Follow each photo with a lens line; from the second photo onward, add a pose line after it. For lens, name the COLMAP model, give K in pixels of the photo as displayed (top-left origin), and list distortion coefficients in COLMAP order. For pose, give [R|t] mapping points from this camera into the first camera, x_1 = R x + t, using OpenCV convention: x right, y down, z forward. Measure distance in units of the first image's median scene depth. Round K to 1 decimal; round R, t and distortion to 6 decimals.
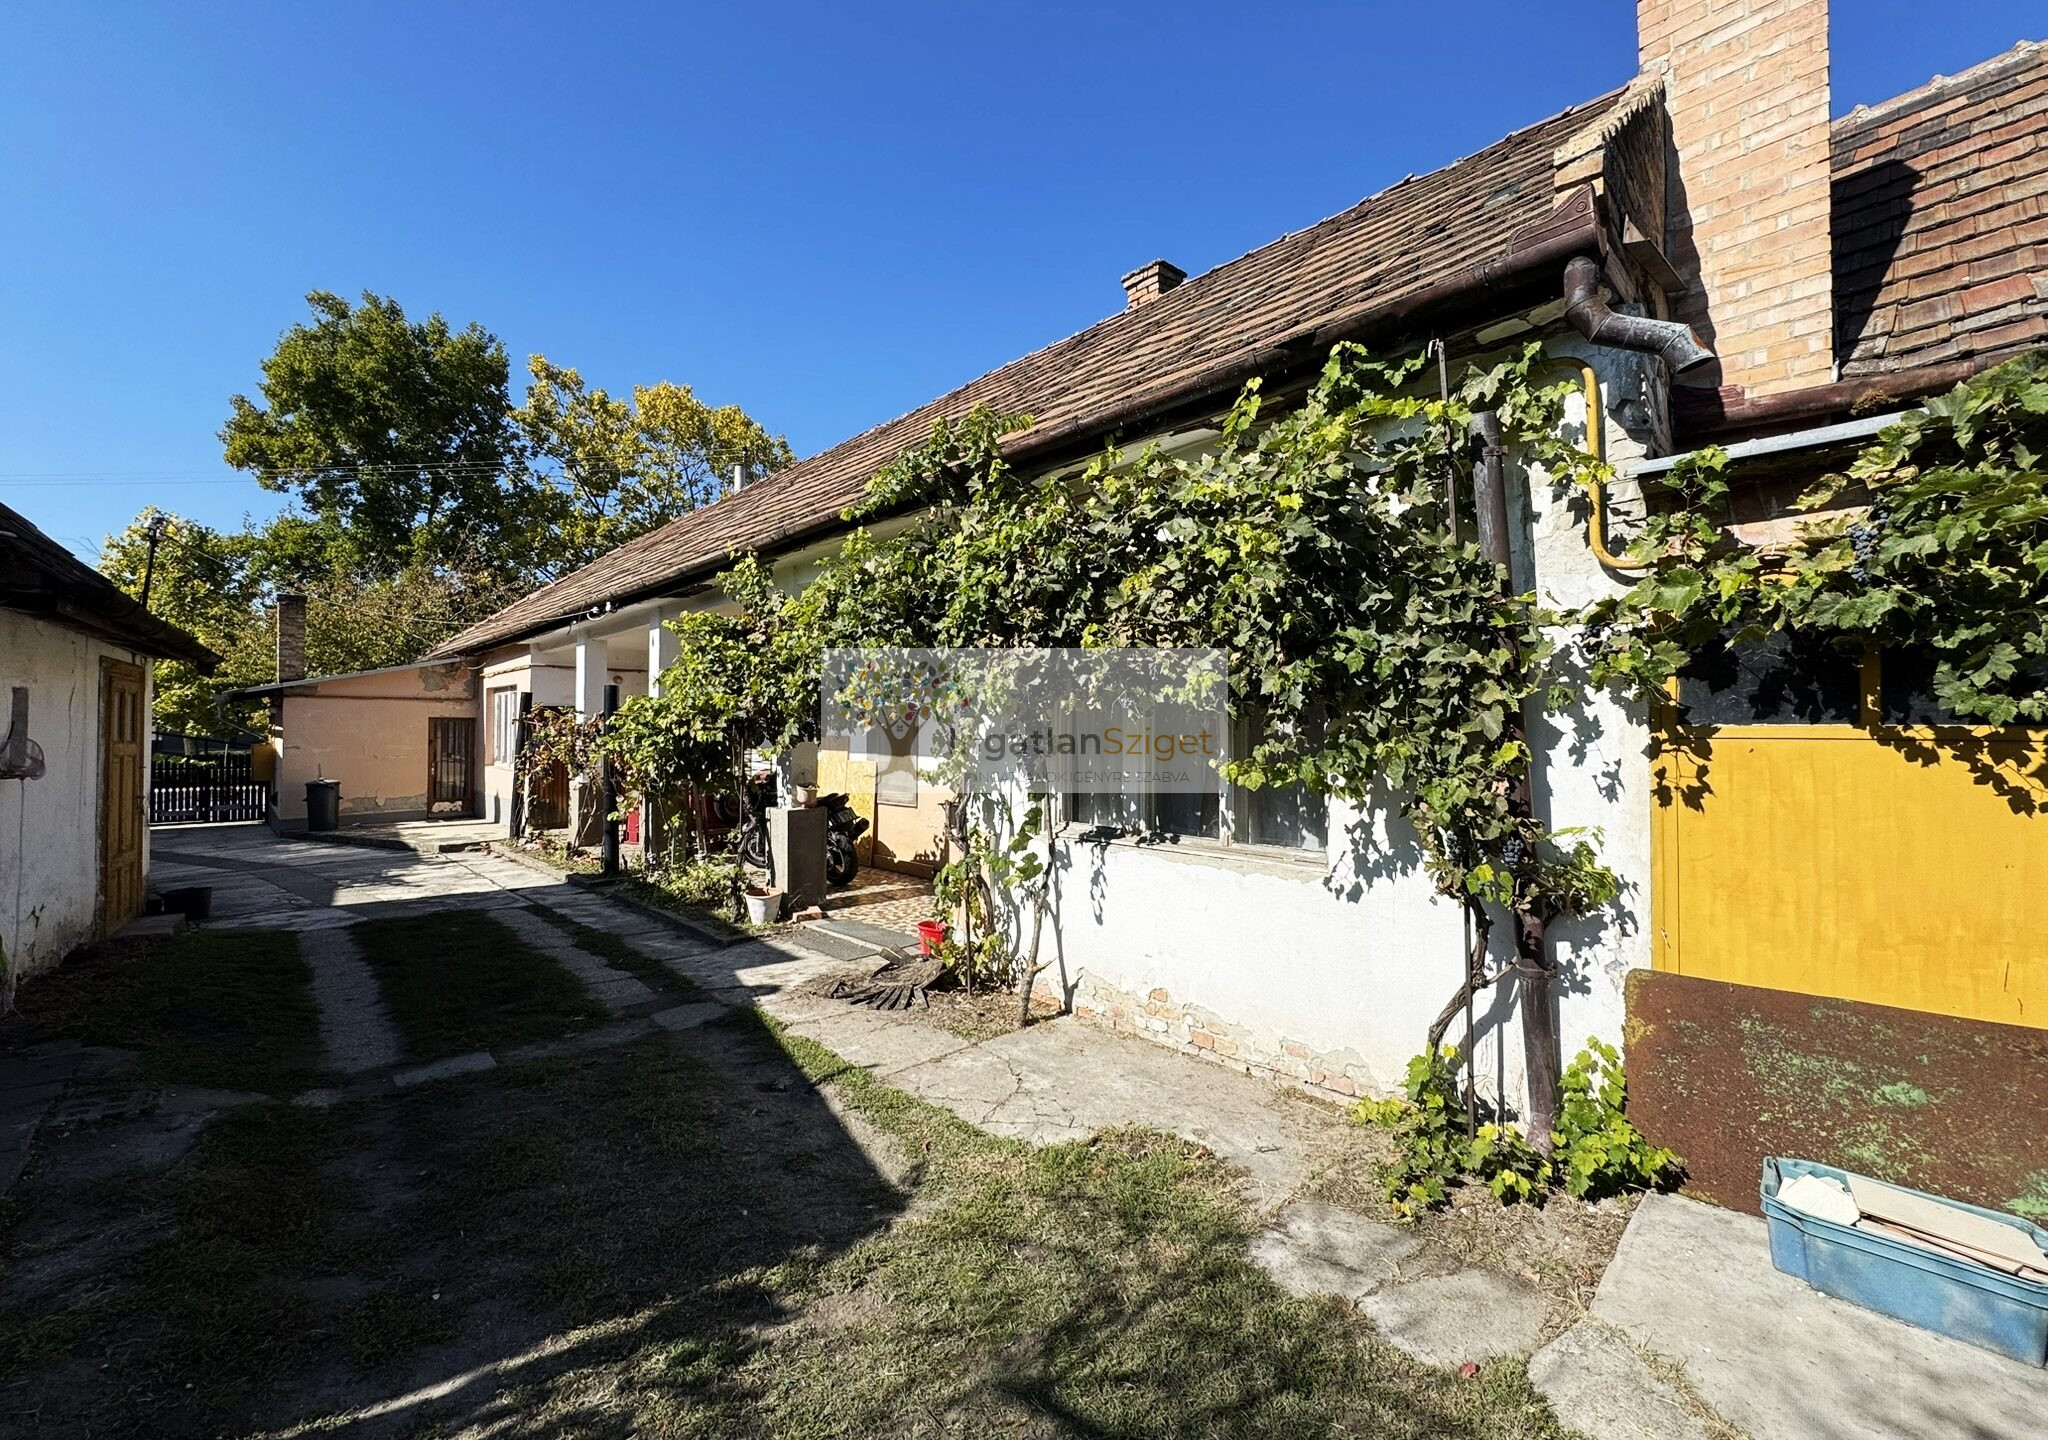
lens RADIAL K [[817.6, 0, 1024.0], [0, 817.6, 720.0], [0, 0, 1]] dist [-0.000334, -0.000021]
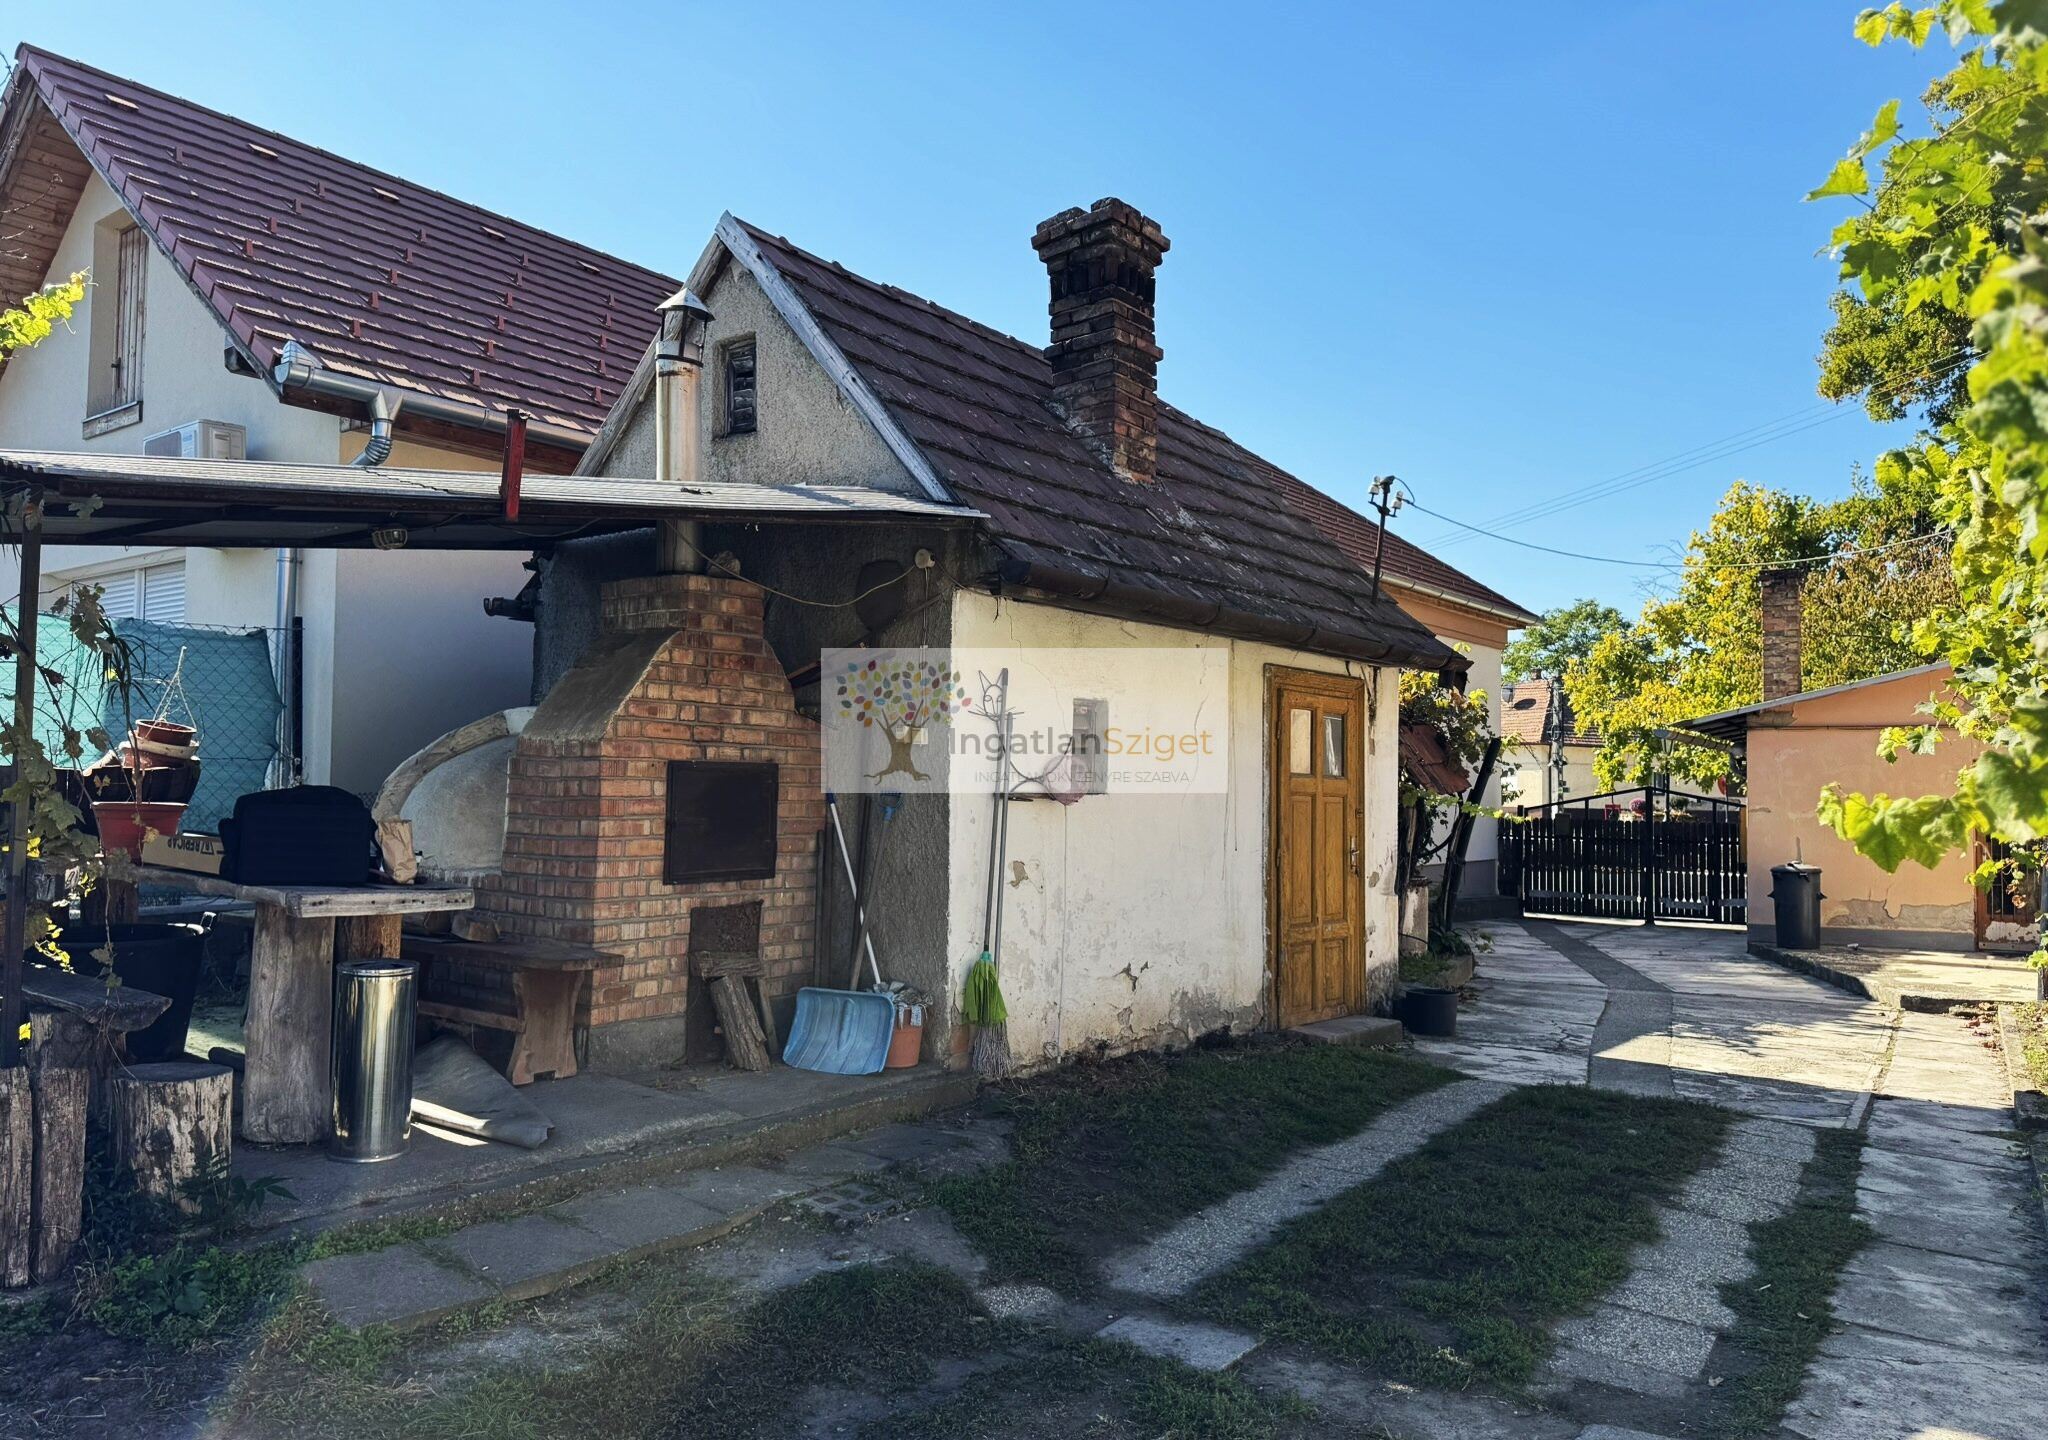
lens RADIAL K [[1454.4, 0, 1024.0], [0, 1454.4, 720.0], [0, 0, 1]] dist [0.004124, -0.001466]
pose [[0.220552, -0.045591, -0.974309, 0.165196], [-0.001734, 0.998887, -0.047133, 0.044447], [0.975374, 0.012085, 0.220228, 0.490987]]
